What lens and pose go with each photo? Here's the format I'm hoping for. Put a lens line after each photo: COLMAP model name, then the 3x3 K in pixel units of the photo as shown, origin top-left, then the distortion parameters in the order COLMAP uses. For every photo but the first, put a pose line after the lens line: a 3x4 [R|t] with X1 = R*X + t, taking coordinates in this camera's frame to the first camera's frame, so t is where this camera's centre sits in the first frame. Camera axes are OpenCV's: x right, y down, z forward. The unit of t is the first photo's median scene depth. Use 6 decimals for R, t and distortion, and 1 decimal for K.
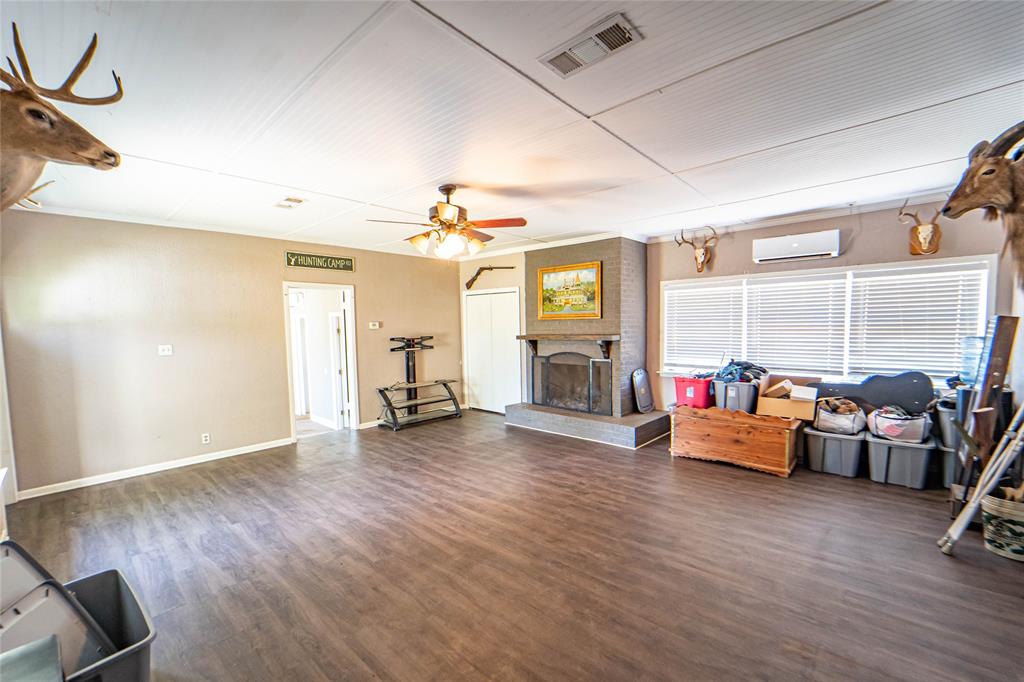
lens RADIAL K [[417.8, 0, 516.2], [0, 417.8, 352.2], [0, 0, 1]] dist [-0.018584, 0.000095]
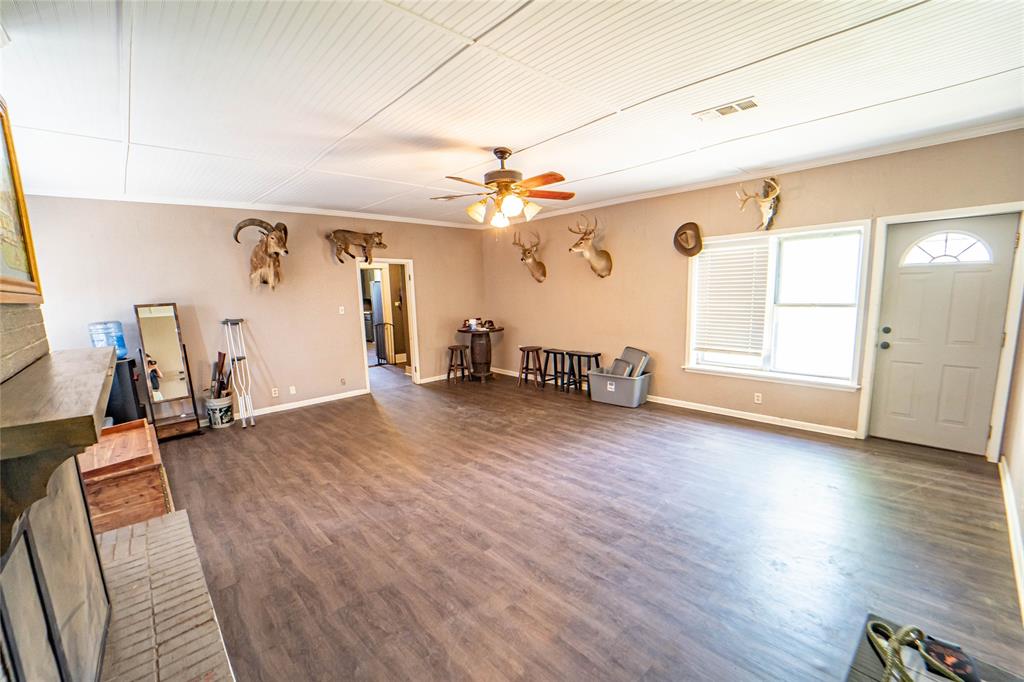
lens RADIAL K [[417.8, 0, 516.2], [0, 417.8, 352.2], [0, 0, 1]] dist [-0.018584, 0.000095]
pose [[-0.995074, 0.038601, 0.091308, -0.247364], [0.057791, 0.974249, 0.217941, -0.132800], [-0.080544, 0.222145, -0.971681, 1.884036]]
